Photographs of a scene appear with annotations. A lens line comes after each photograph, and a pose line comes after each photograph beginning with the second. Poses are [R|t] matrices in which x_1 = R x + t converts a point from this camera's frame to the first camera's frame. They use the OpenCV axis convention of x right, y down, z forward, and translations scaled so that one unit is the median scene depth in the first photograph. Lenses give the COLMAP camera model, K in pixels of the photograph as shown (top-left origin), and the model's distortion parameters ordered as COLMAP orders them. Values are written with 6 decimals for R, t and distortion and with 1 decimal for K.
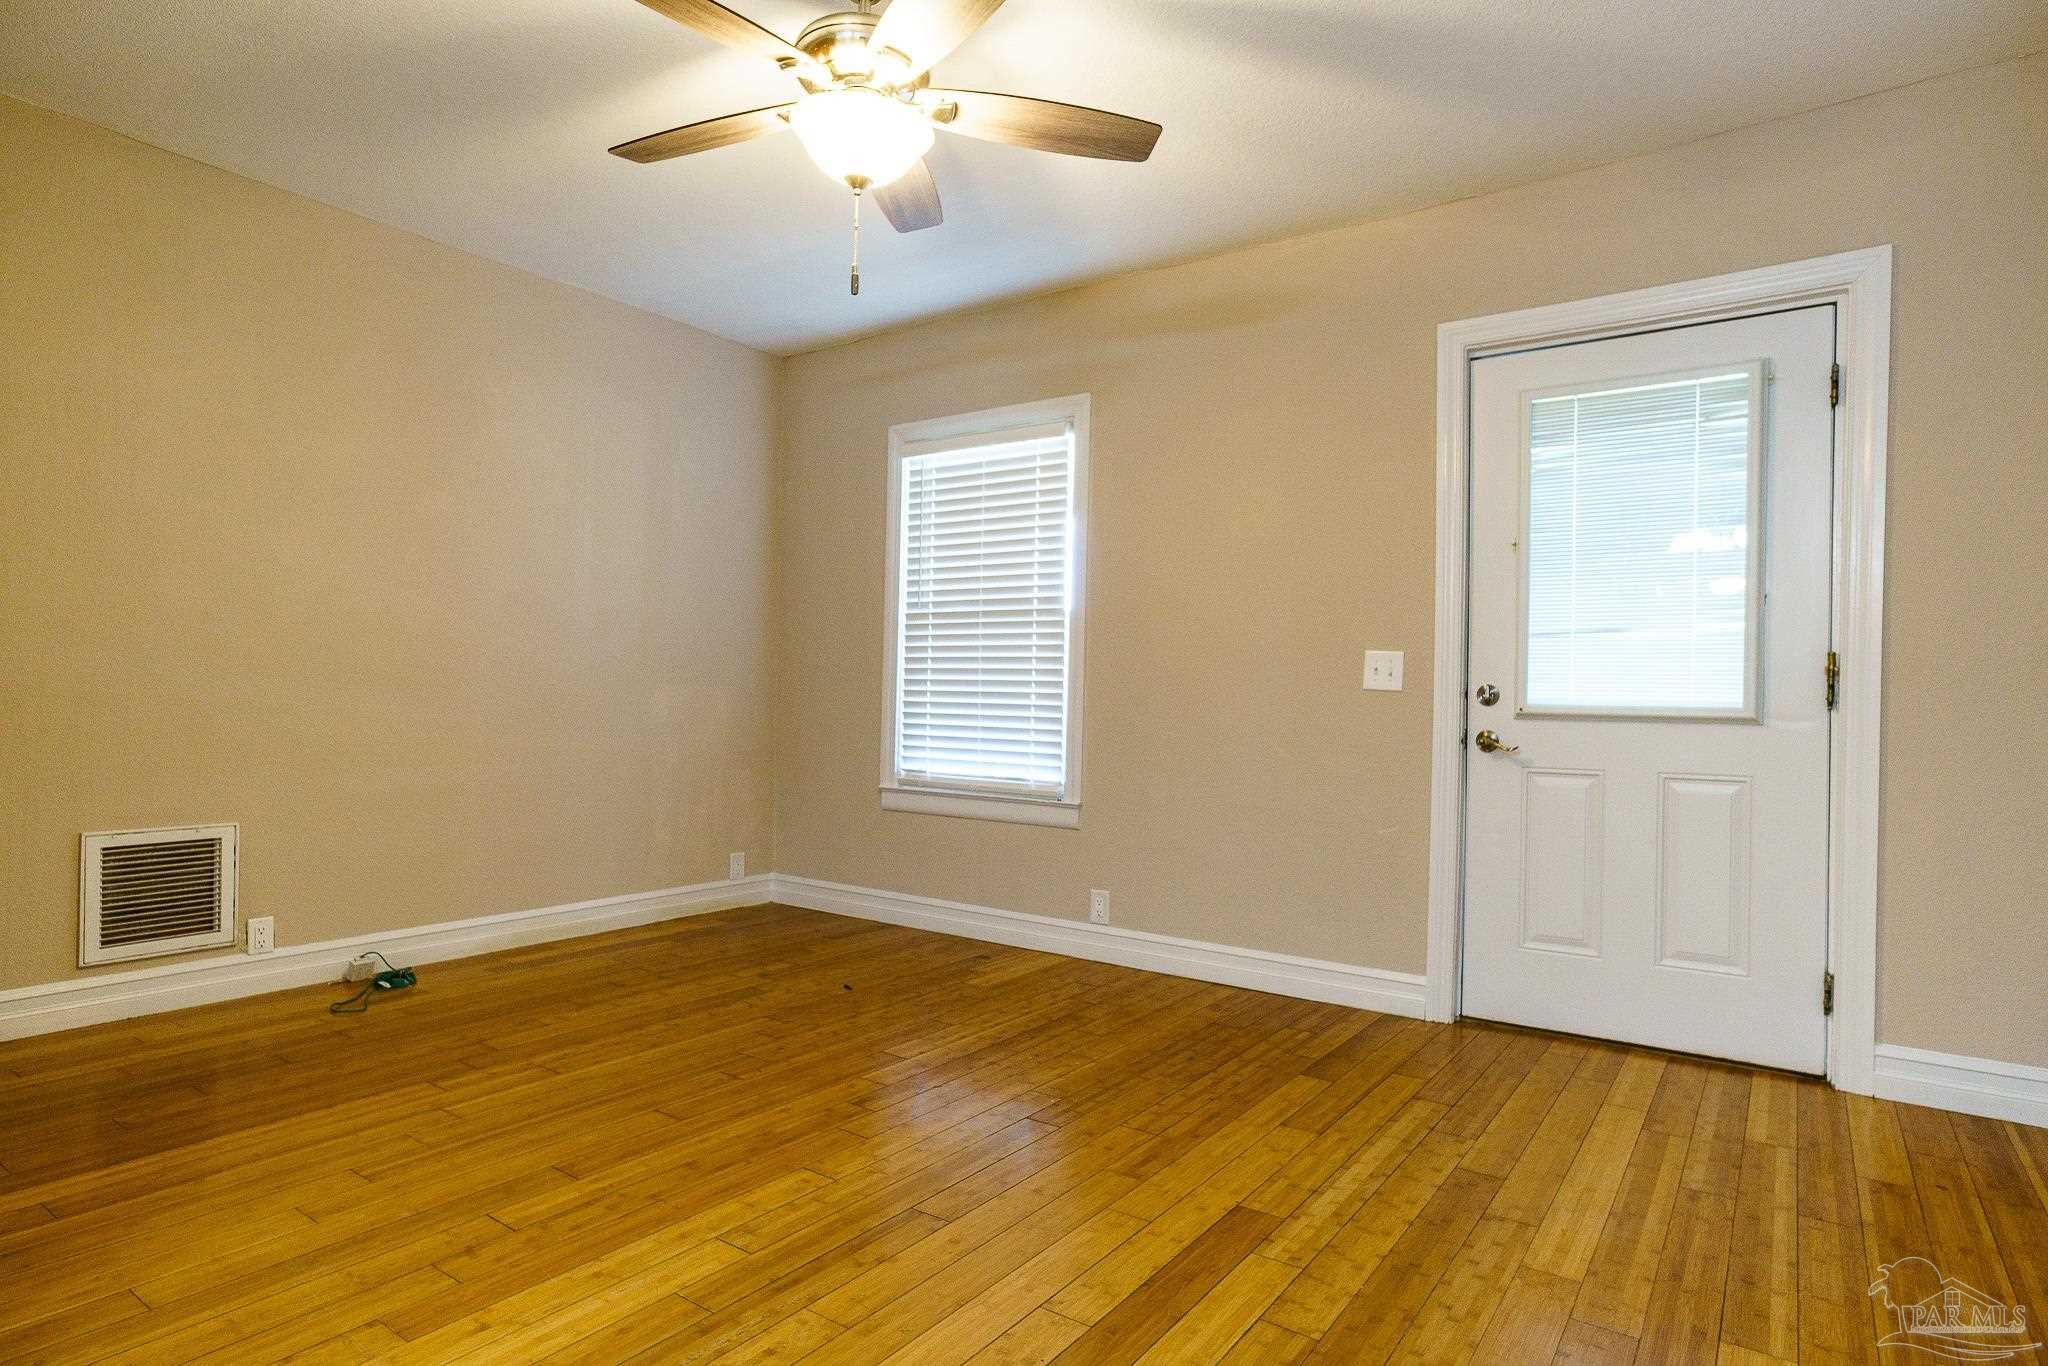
lens RADIAL K [[1110.9, 0, 1022.1], [0, 1110.9, 696.8], [0, 0, 1]] dist [-0.055767, 0.052875]
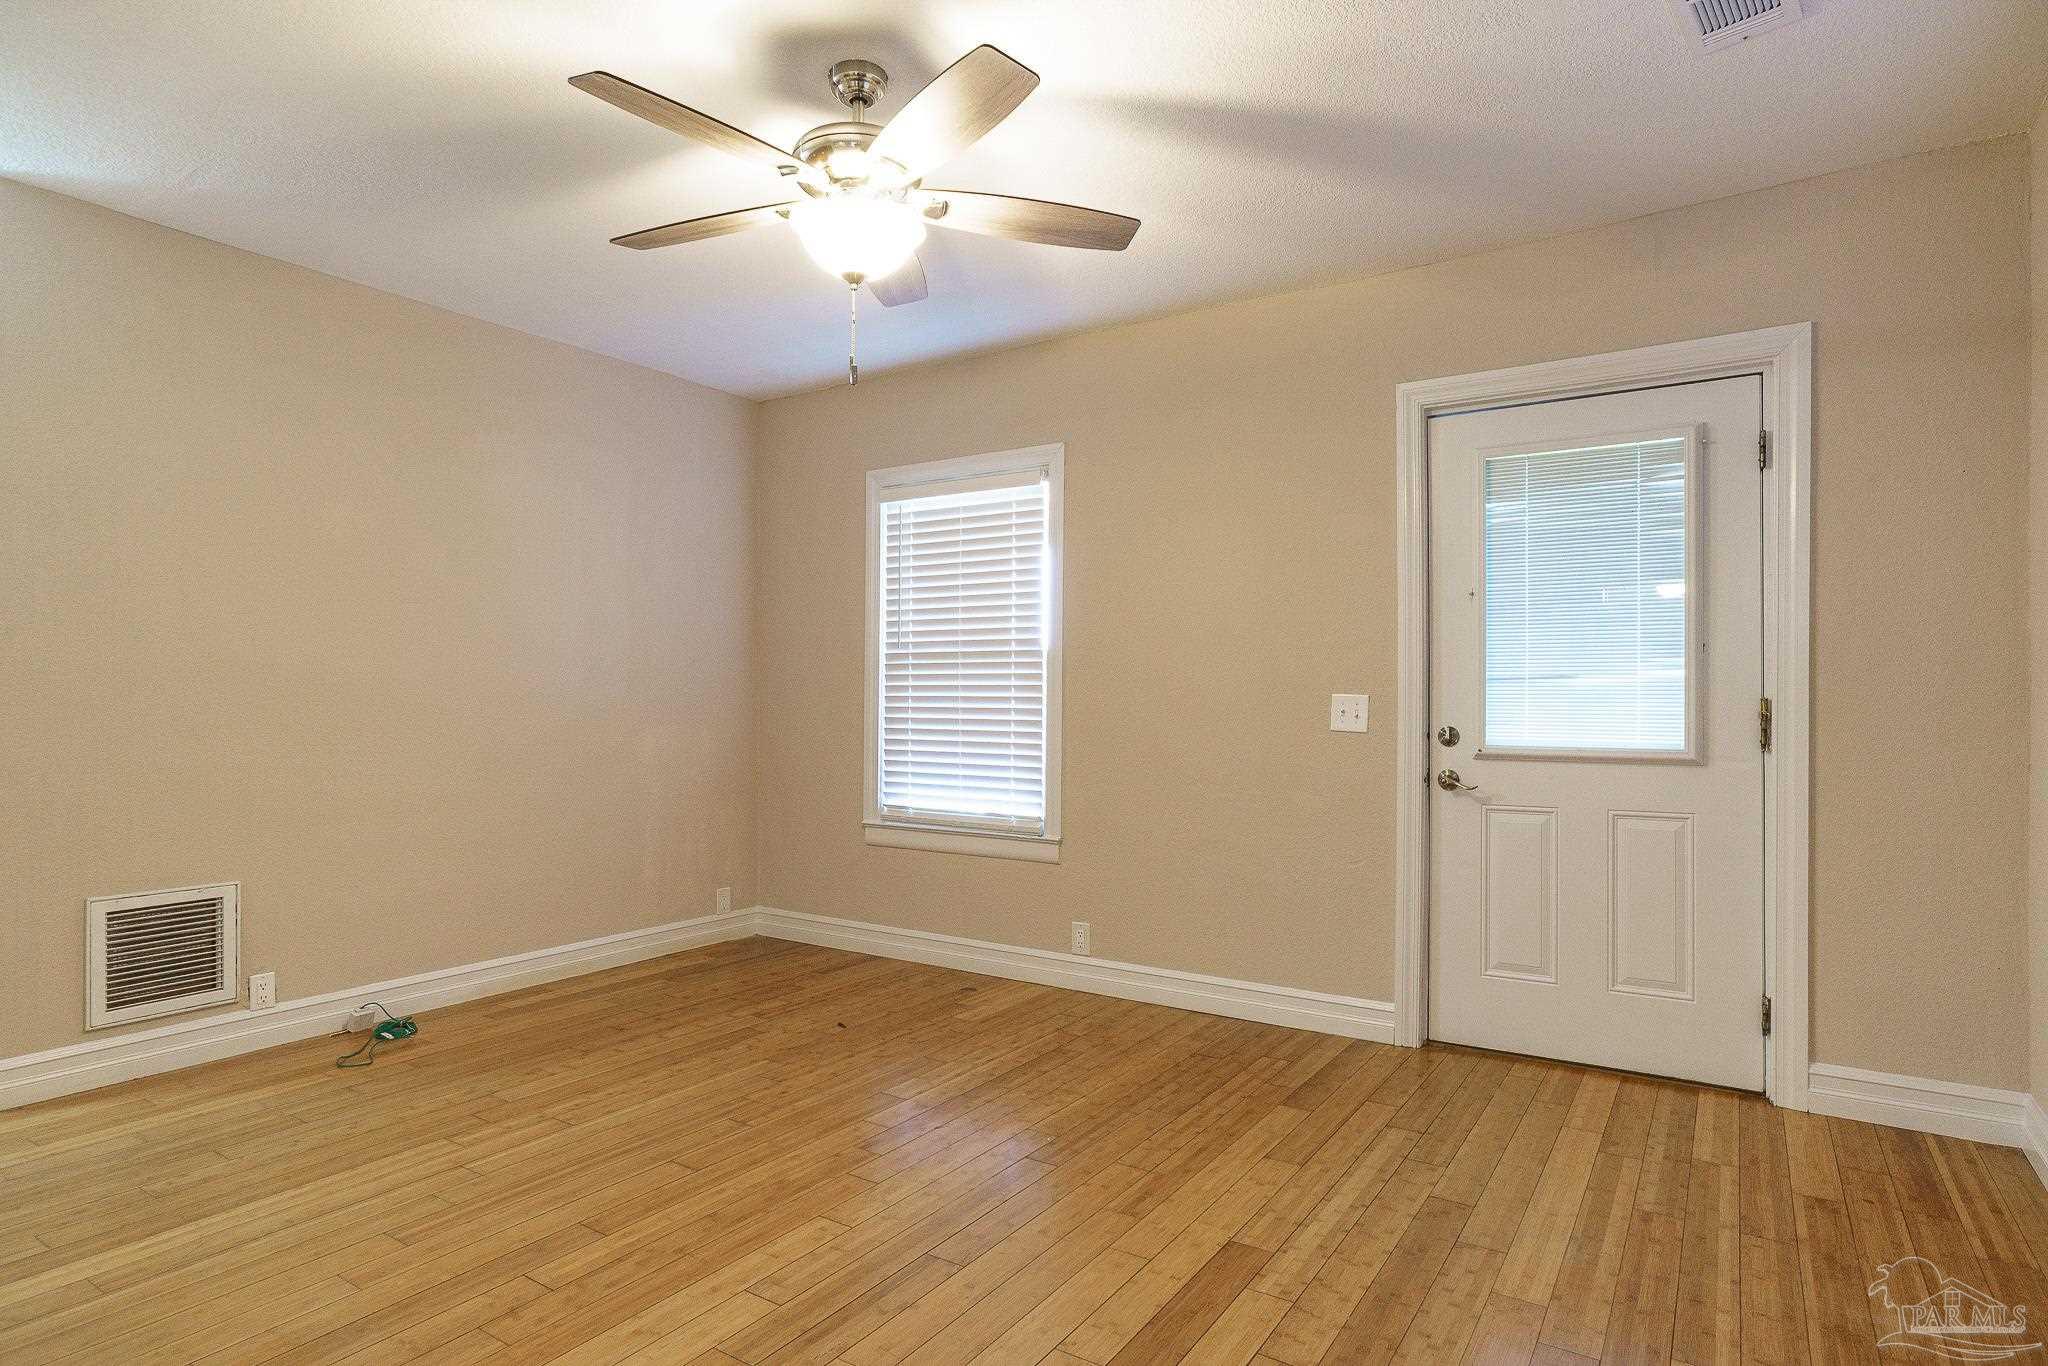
lens RADIAL K [[1107.3, 0, 1019.2], [0, 1107.3, 698.4], [0, 0, 1]] dist [-0.055530, 0.054562]
pose [[0.999317, -0.015670, 0.033462, -0.024770], [0.015691, 0.999877, -0.000342, -0.046876], [-0.033453, 0.000867, 0.999440, -0.042054]]
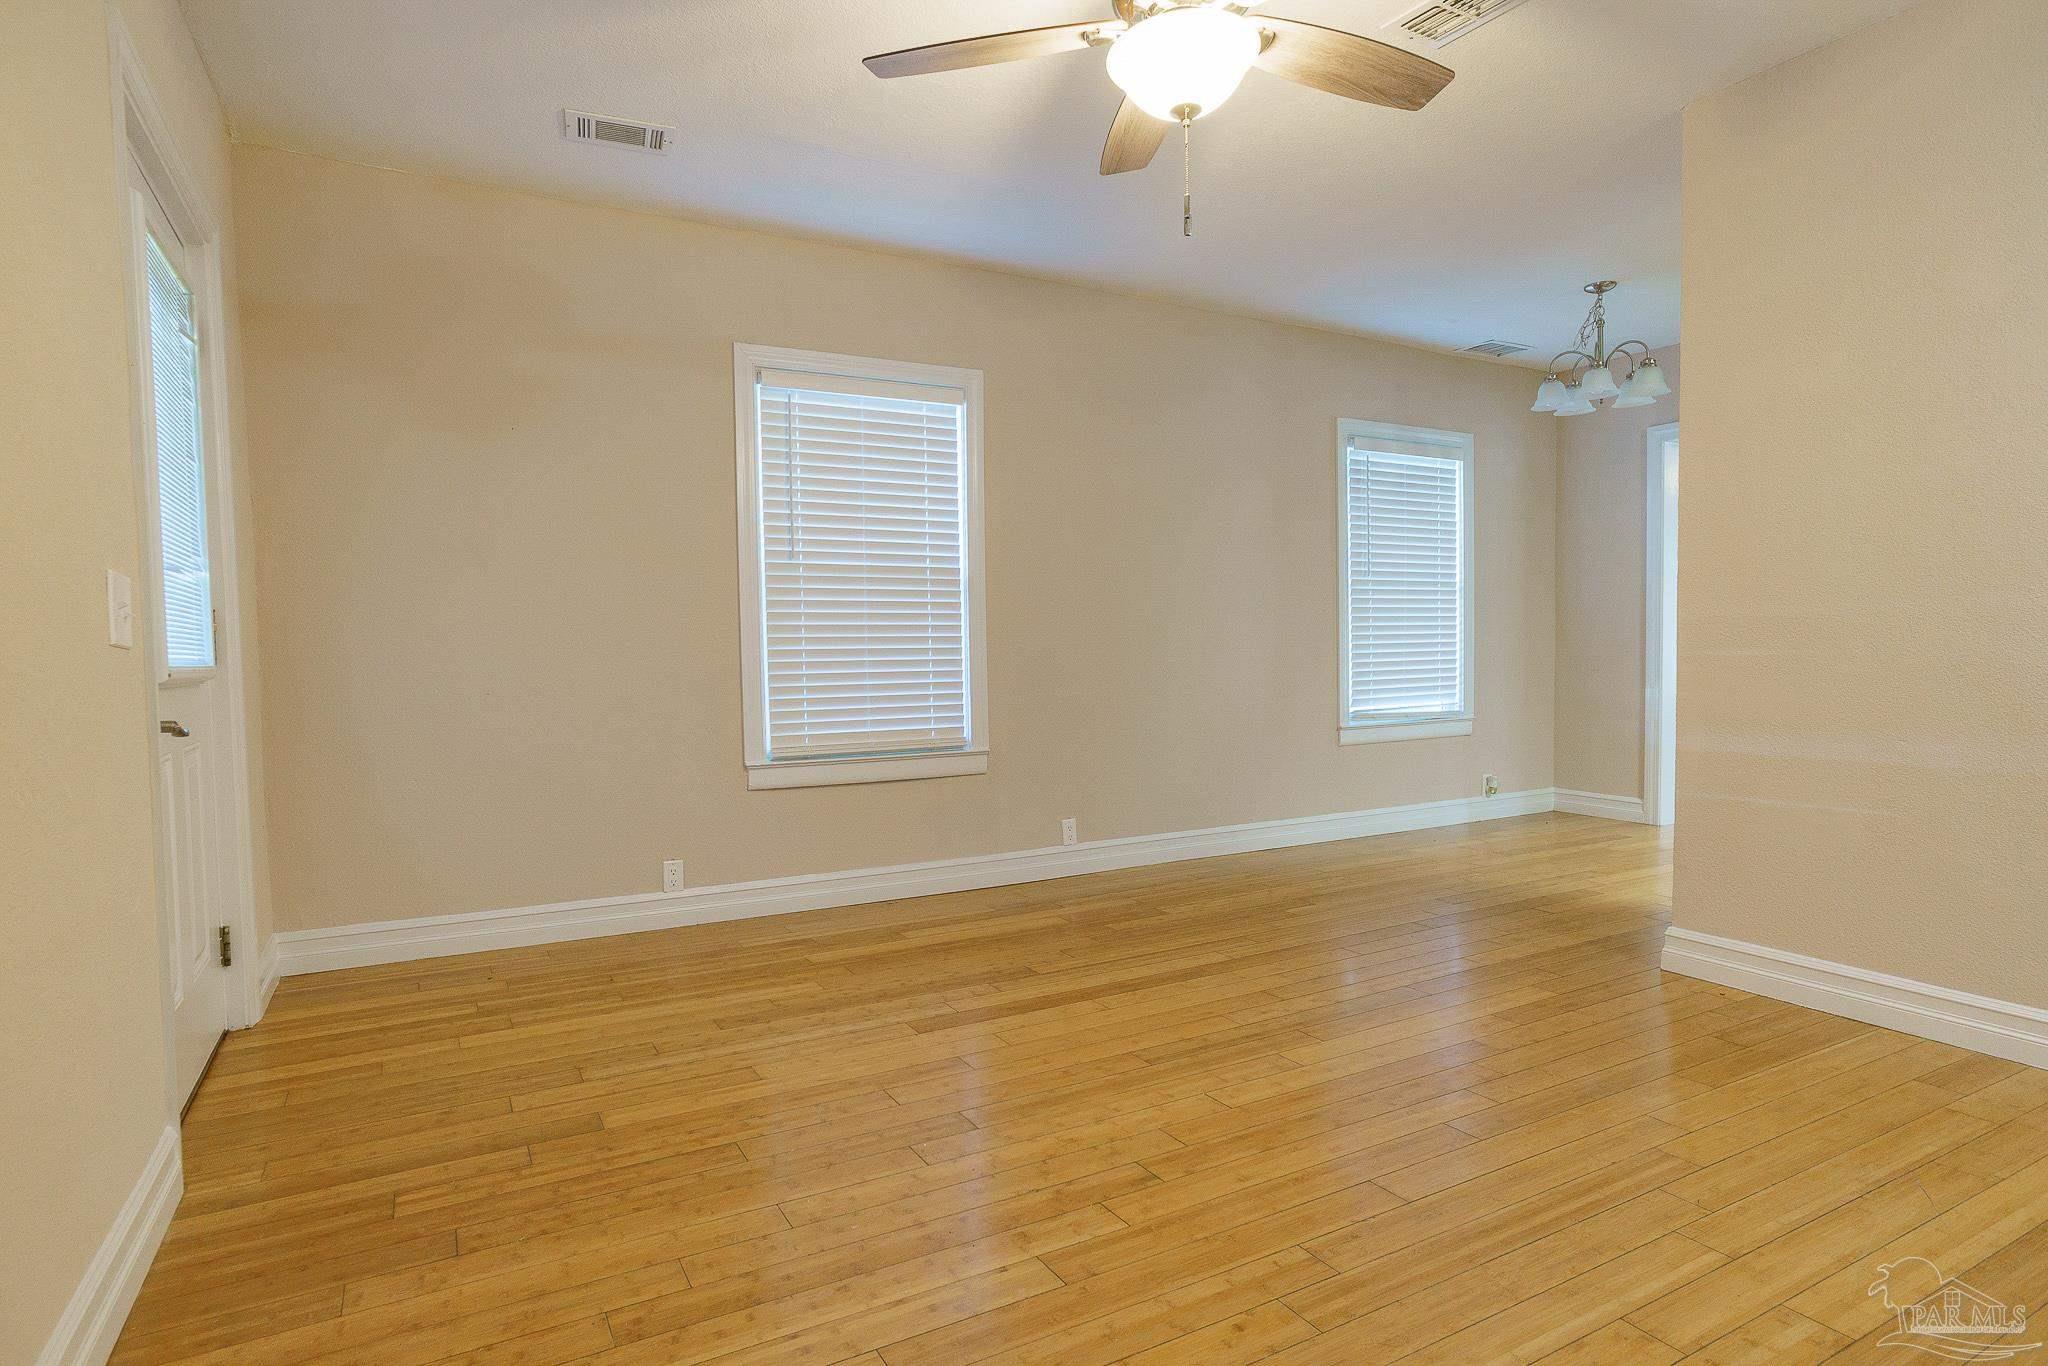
lens RADIAL K [[1110.9, 0, 1022.1], [0, 1110.9, 696.8], [0, 0, 1]] dist [-0.055767, 0.052875]
pose [[-0.904275, -0.025021, 0.426217, -0.328528], [-0.007268, 0.999039, 0.043230, -0.008576], [-0.426889, 0.035994, -0.903588, 1.452913]]
